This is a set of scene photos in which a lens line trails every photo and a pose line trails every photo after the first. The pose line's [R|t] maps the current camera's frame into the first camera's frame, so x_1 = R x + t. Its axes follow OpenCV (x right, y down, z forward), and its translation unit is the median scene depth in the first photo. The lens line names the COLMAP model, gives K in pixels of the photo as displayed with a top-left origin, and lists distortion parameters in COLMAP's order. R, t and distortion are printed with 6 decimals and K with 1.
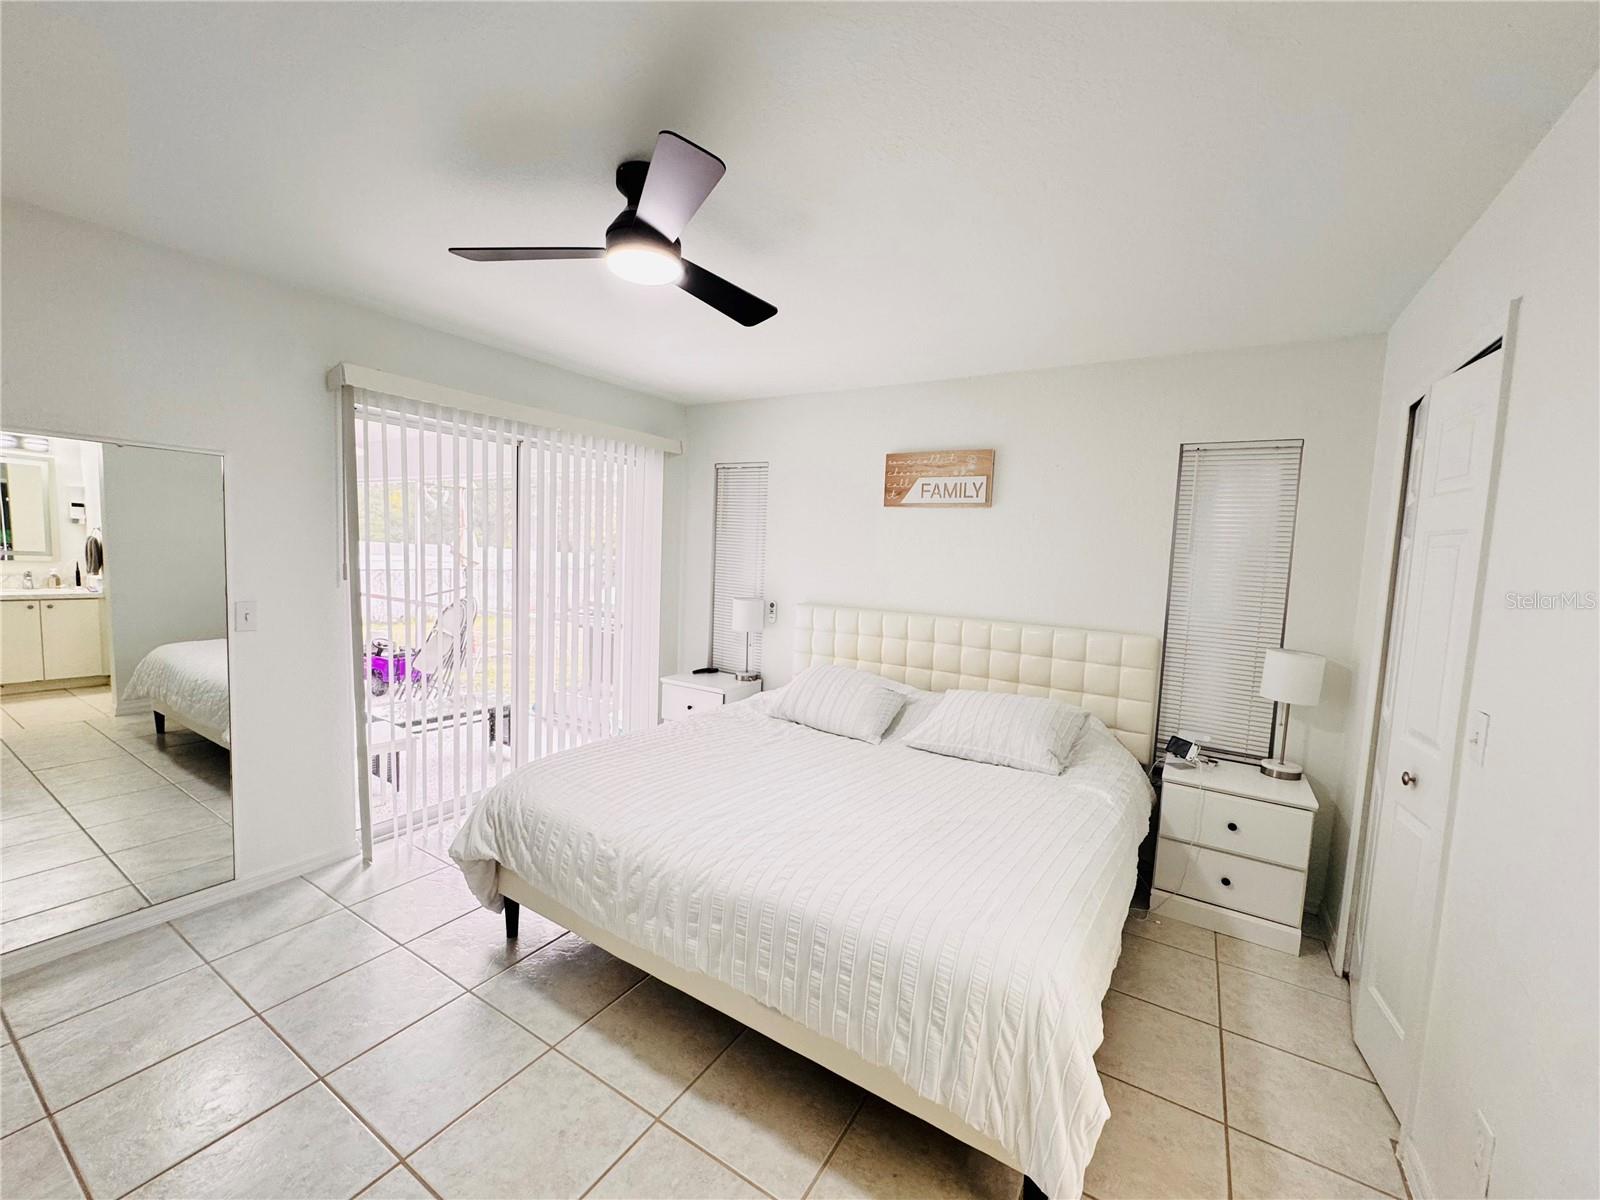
lens RADIAL K [[640.5, 0, 798.8], [0, 640.5, 595.3], [0, 0, 1]] dist [-0.002564, -0.000009]
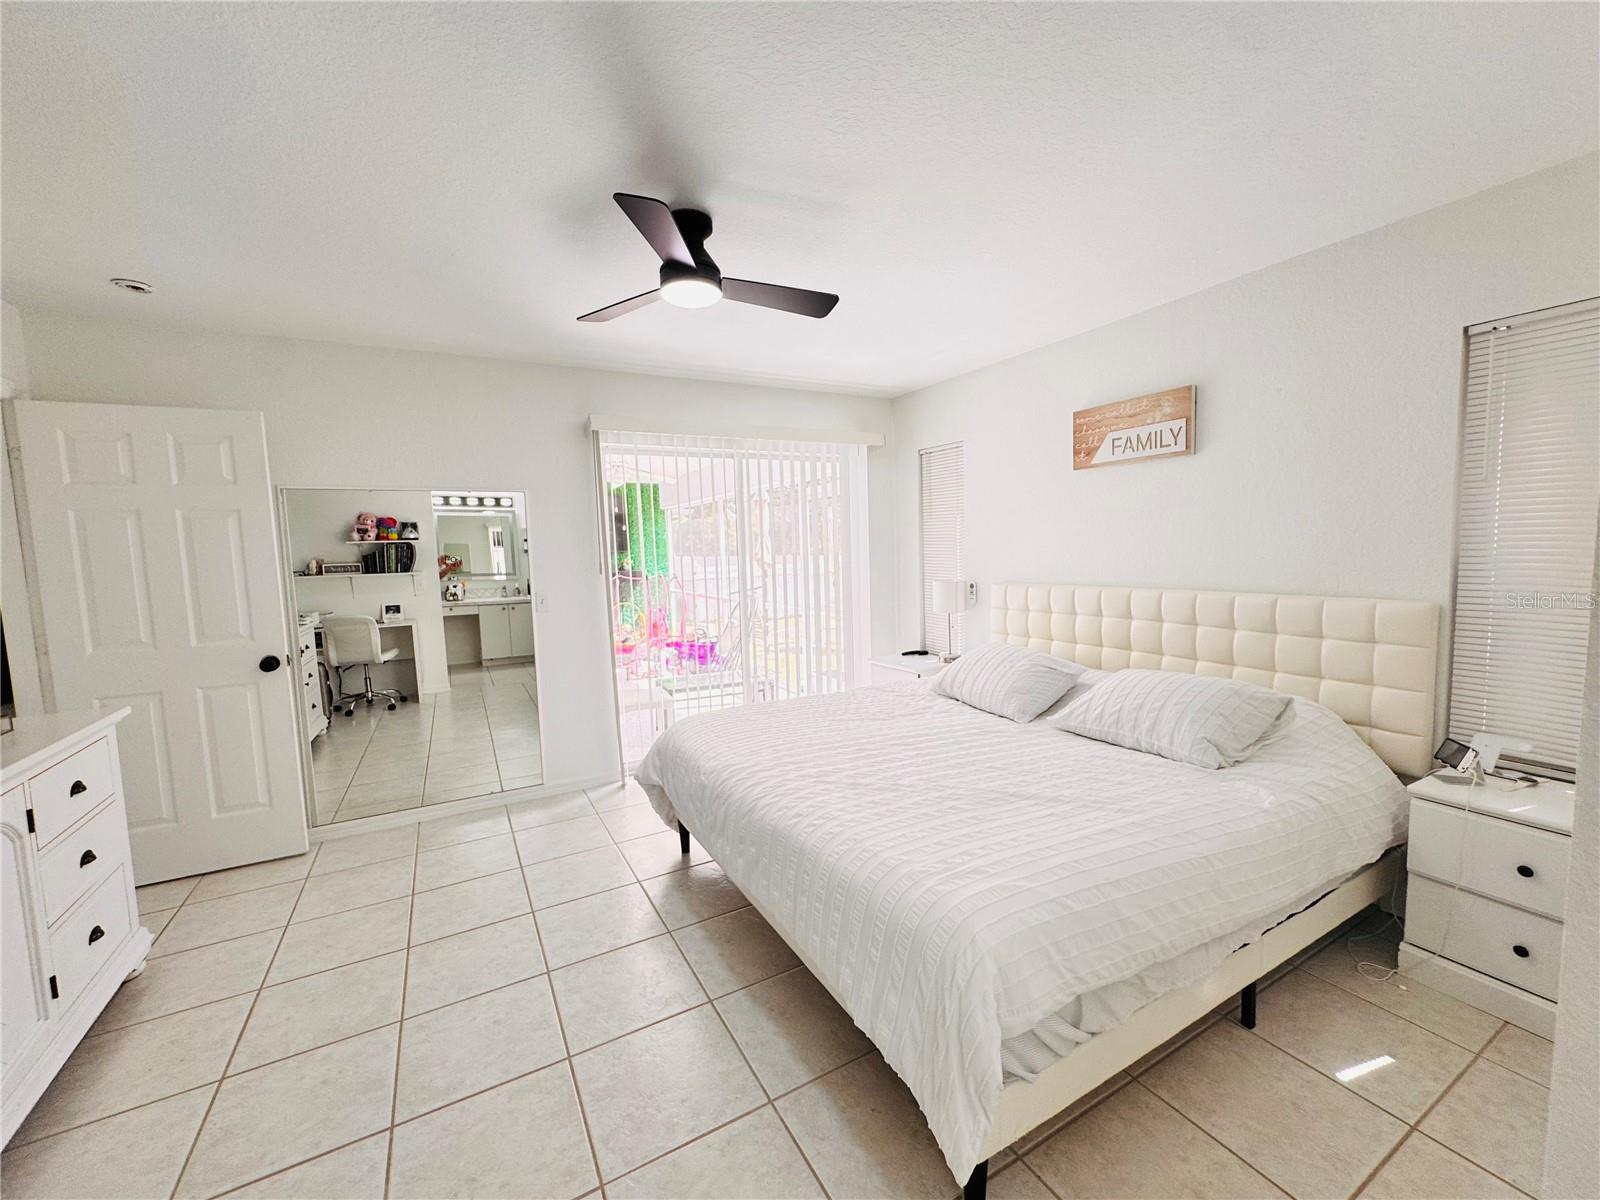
lens RADIAL K [[640.5, 0, 799.7], [0, 640.5, 595.0], [0, 0, 1]] dist [-0.002564, -0.000009]
pose [[0.869860, -0.032403, -0.492233, 0.289319], [0.031898, 0.999447, -0.009422, 0.040925], [0.492266, -0.007506, 0.870413, 0.024259]]
